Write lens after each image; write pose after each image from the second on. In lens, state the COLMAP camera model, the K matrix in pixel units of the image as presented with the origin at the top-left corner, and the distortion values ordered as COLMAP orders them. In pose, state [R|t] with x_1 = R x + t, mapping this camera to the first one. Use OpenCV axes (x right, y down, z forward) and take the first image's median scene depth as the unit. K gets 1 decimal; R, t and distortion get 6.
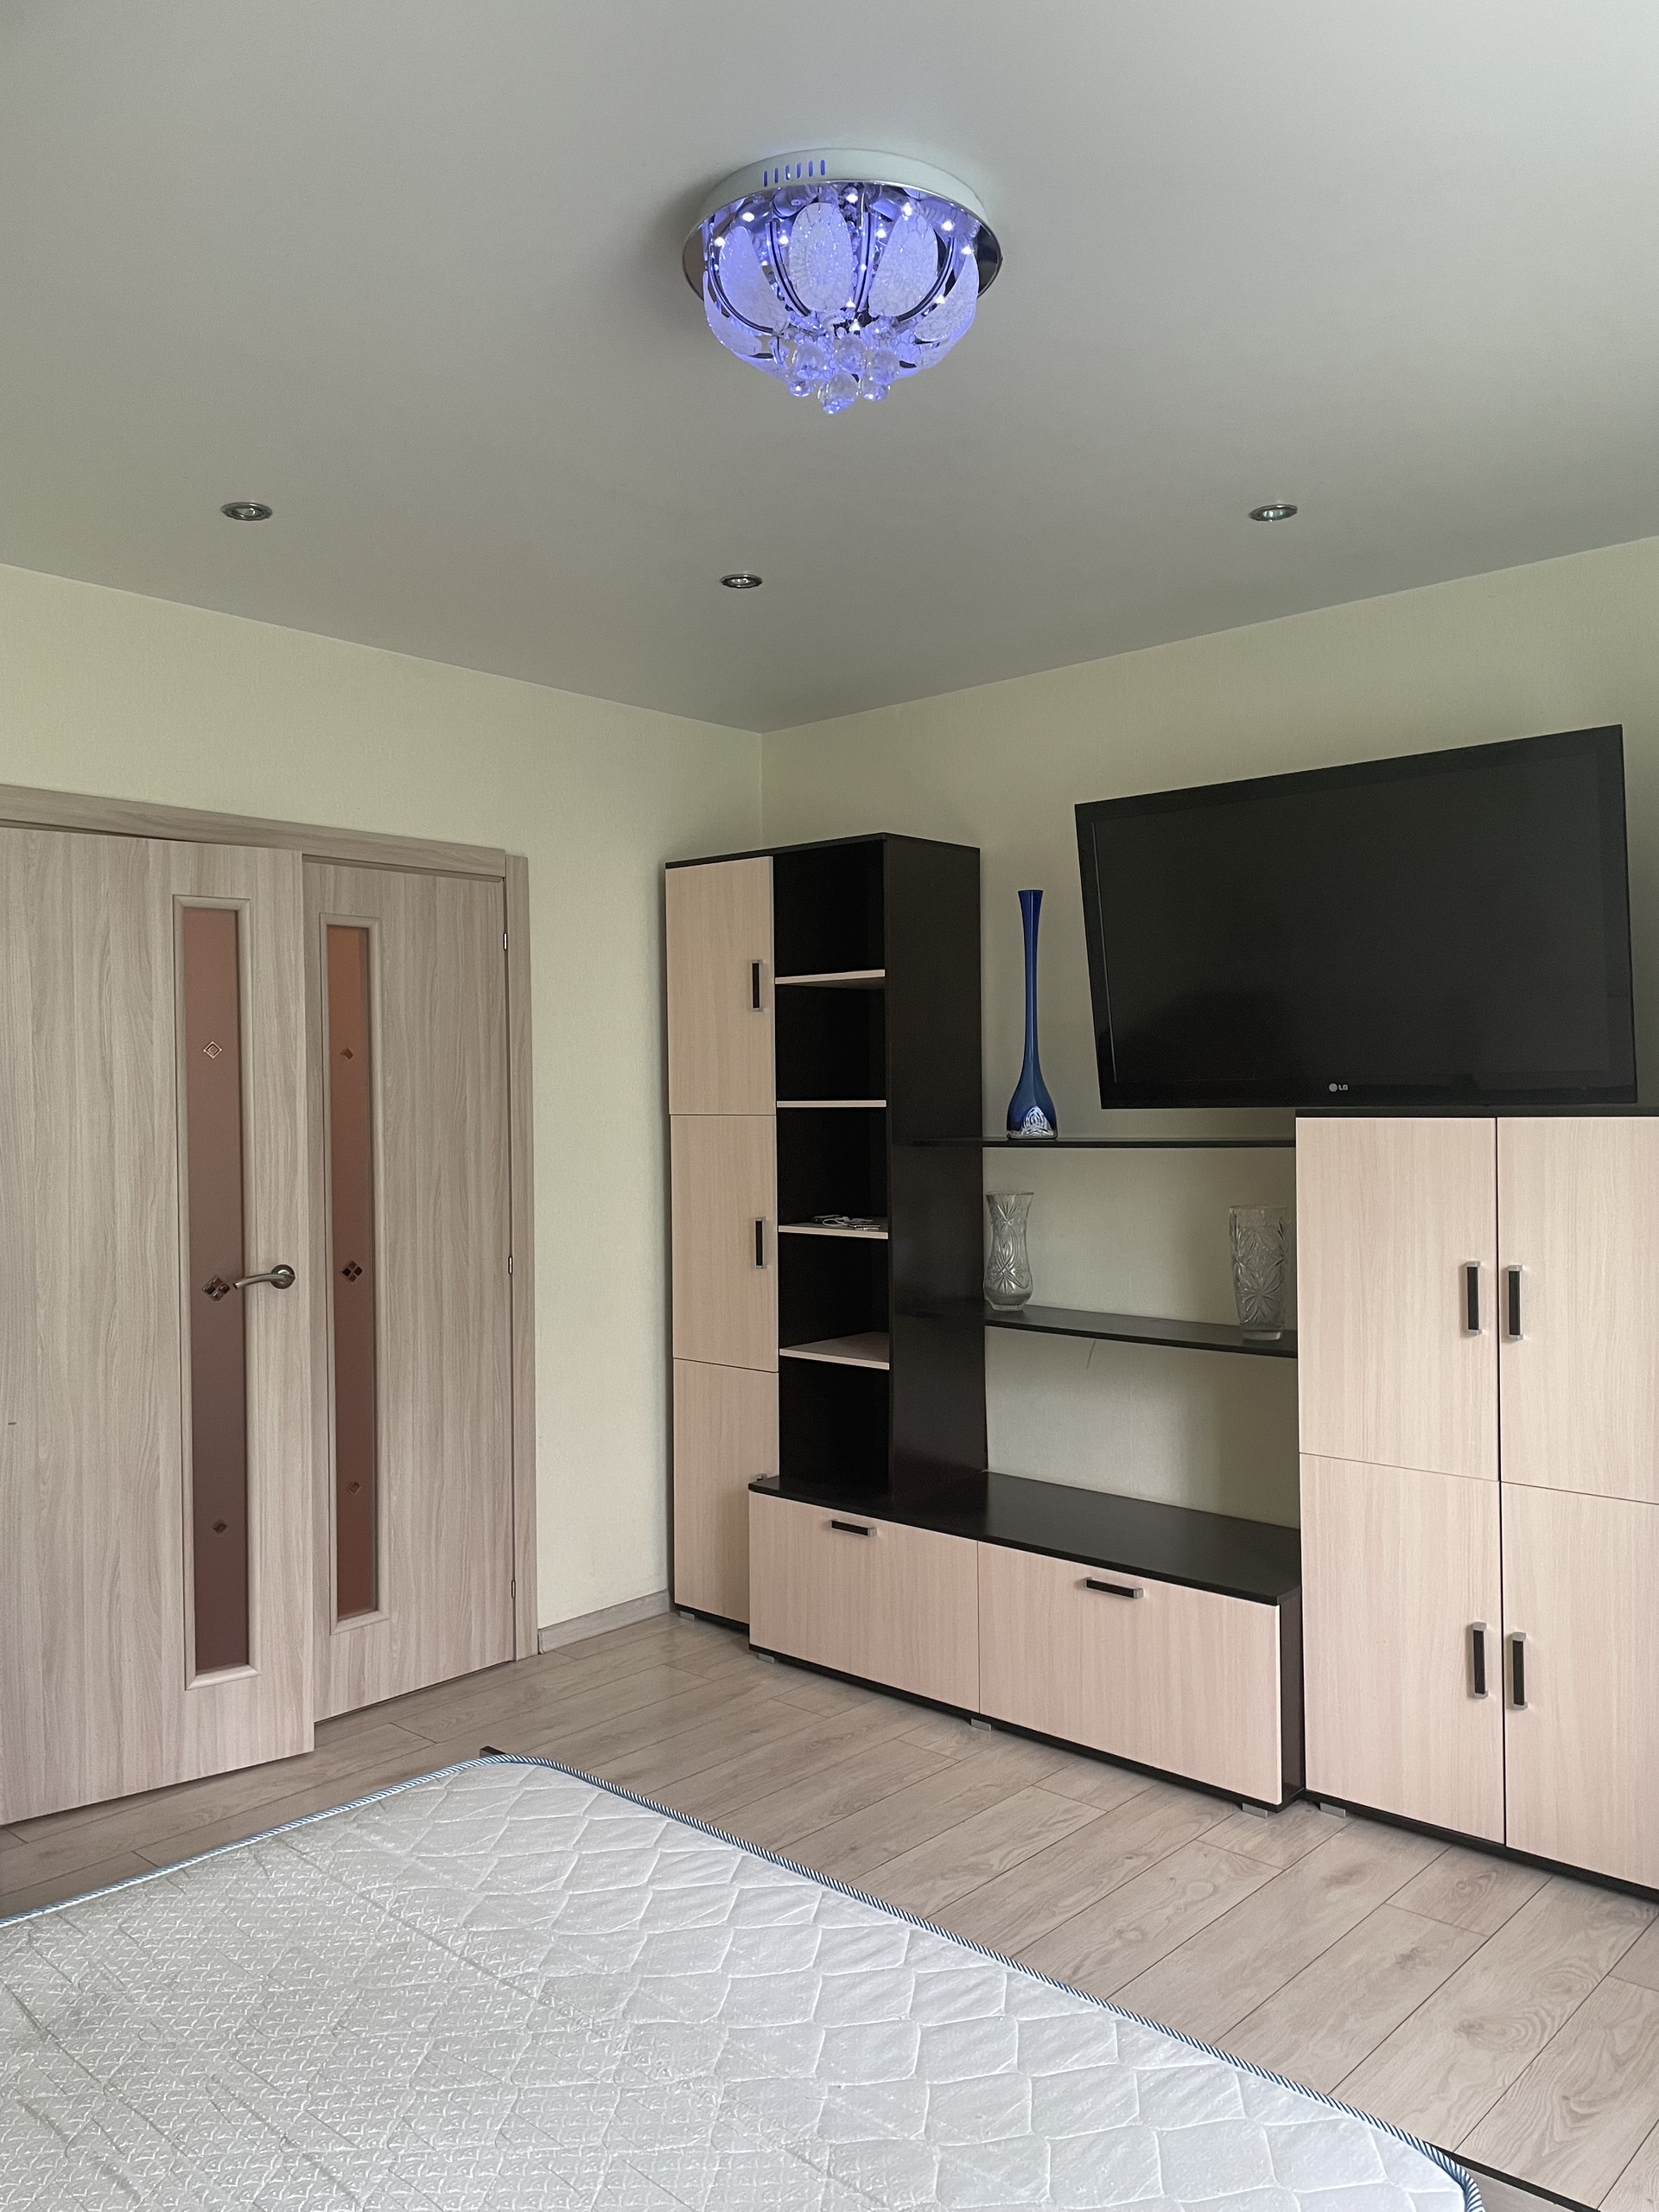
lens RADIAL K [[1678.5, 0, 835.1], [0, 1678.5, 1130.4], [0, 0, 1]] dist [0.092788, -0.129547]
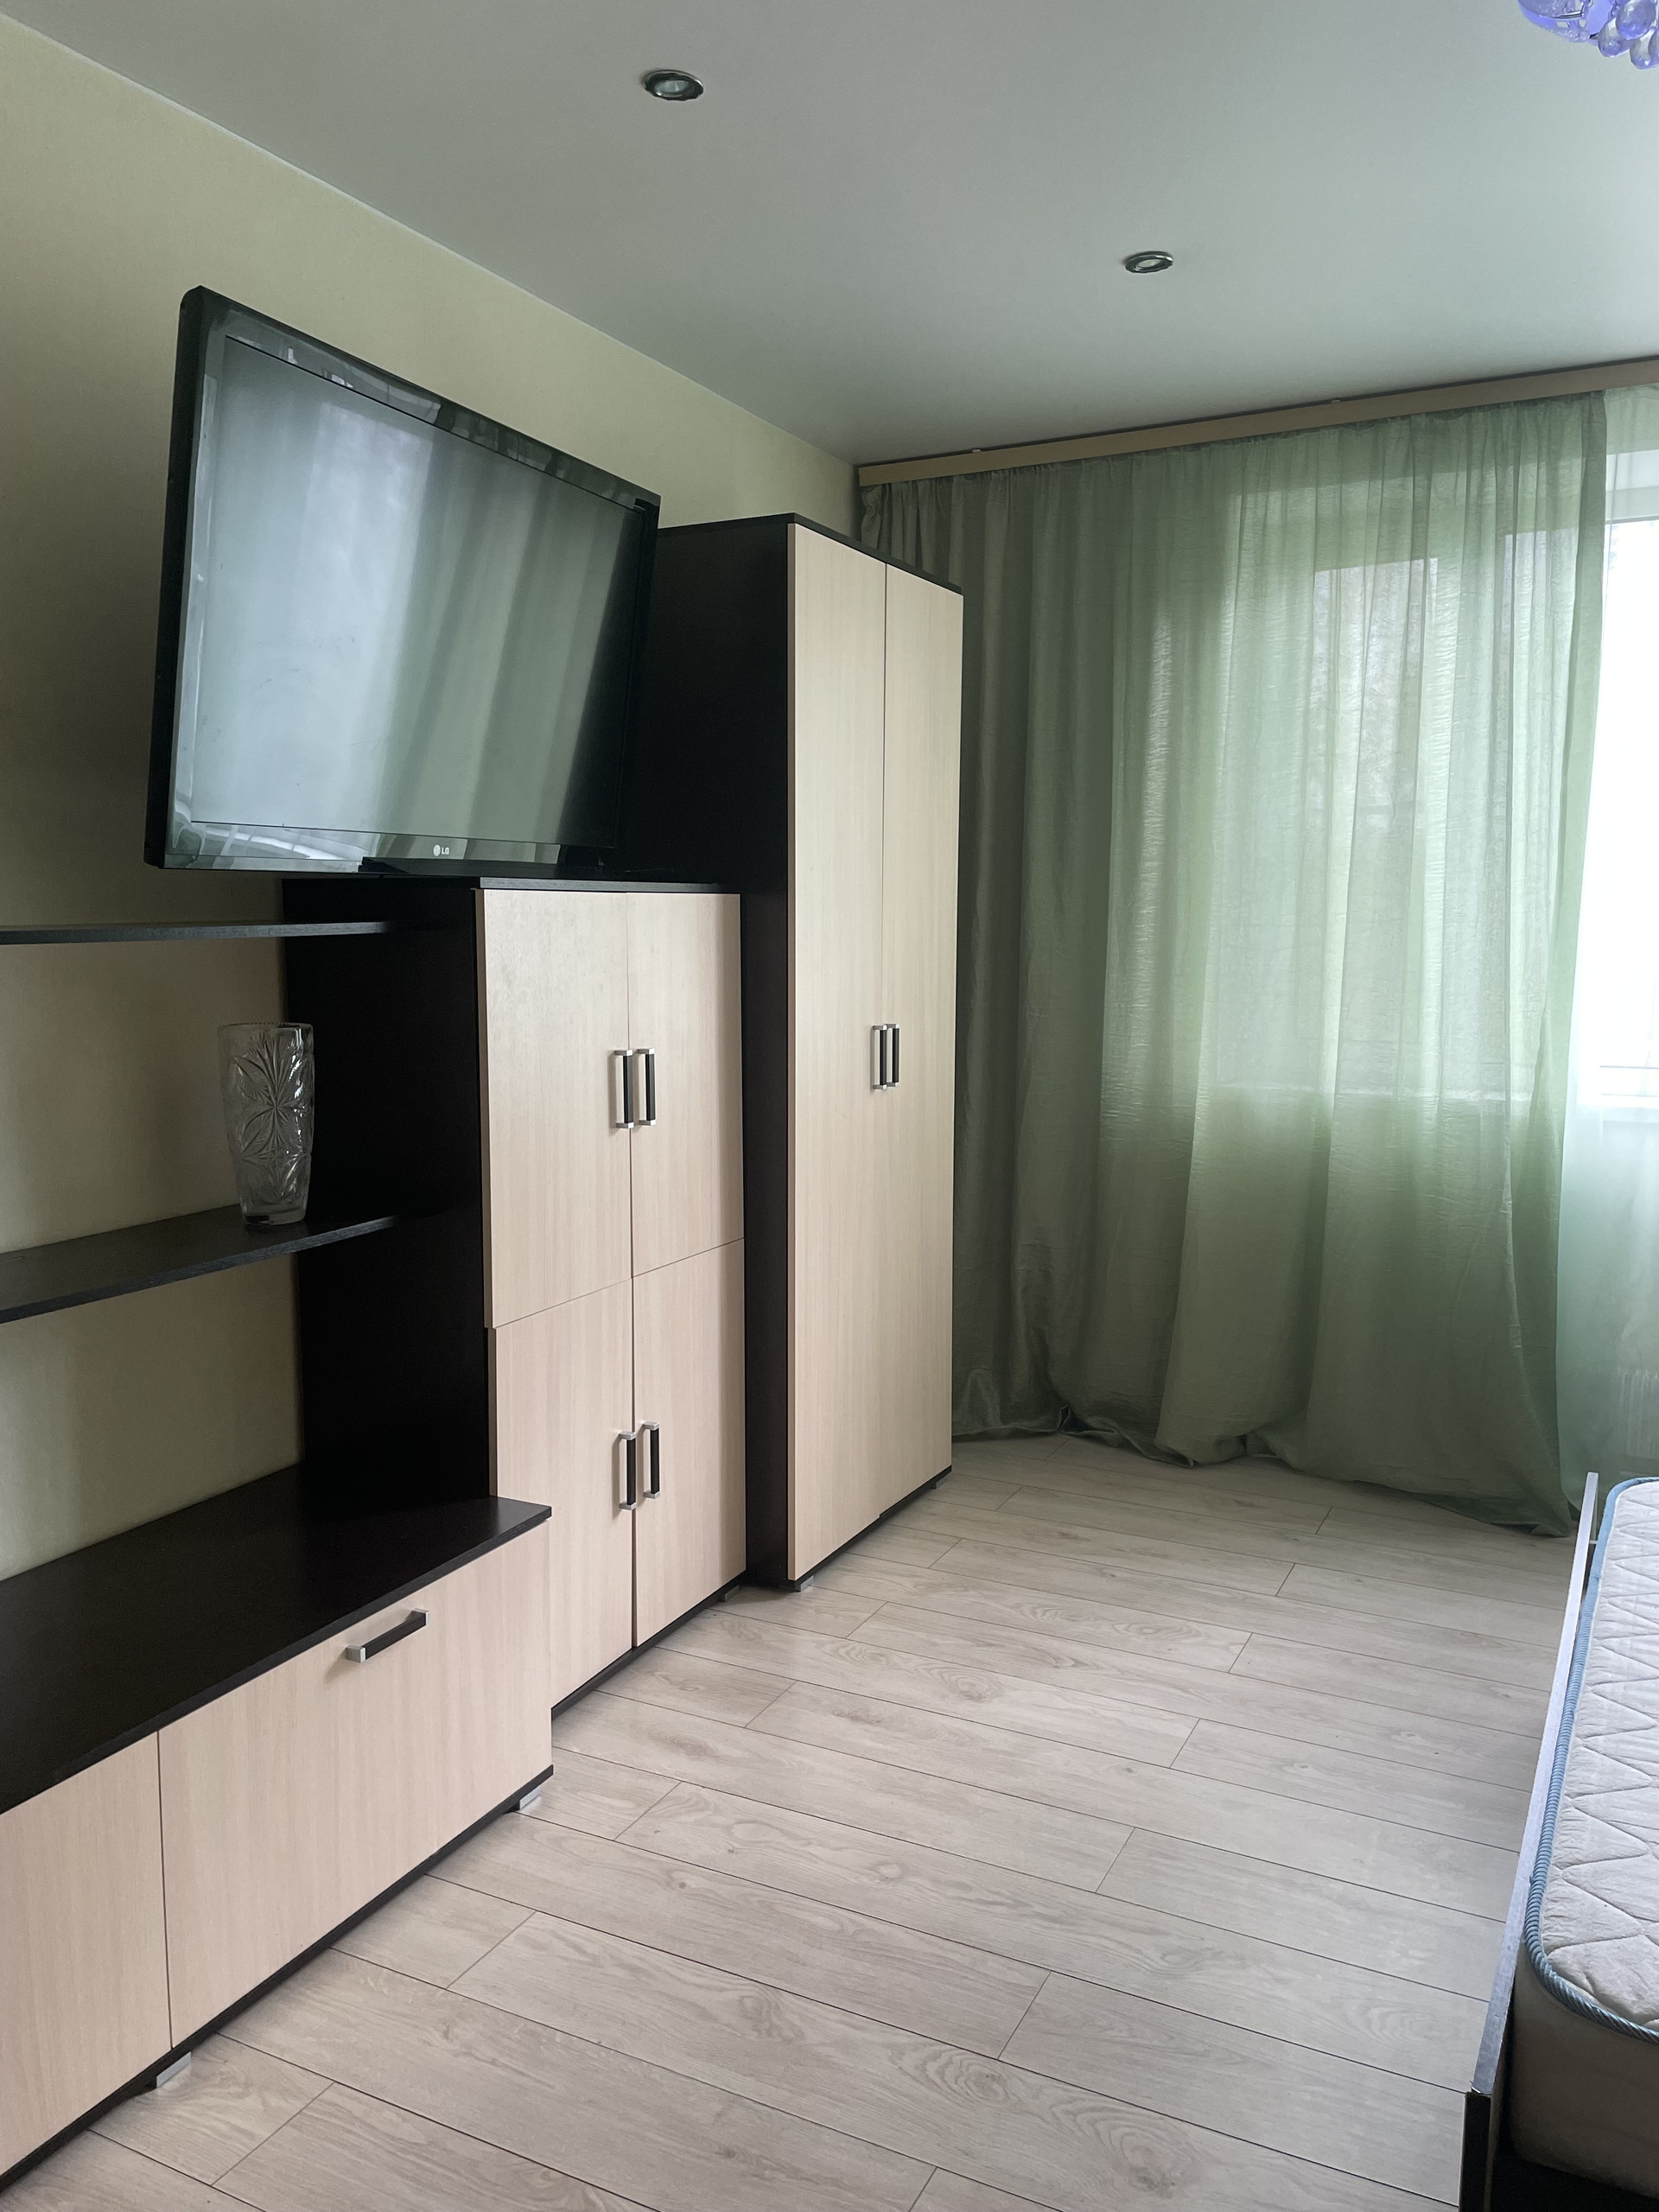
lens RADIAL K [[1667.2, 0, 844.3], [0, 1667.2, 1100.0], [0, 0, 1]] dist [0.096483, -0.139474]
pose [[-0.273711, -0.095549, 0.957054, -0.490436], [0.023876, 0.994072, 0.106073, 0.010944], [-0.961515, 0.051884, -0.269807, 1.053424]]
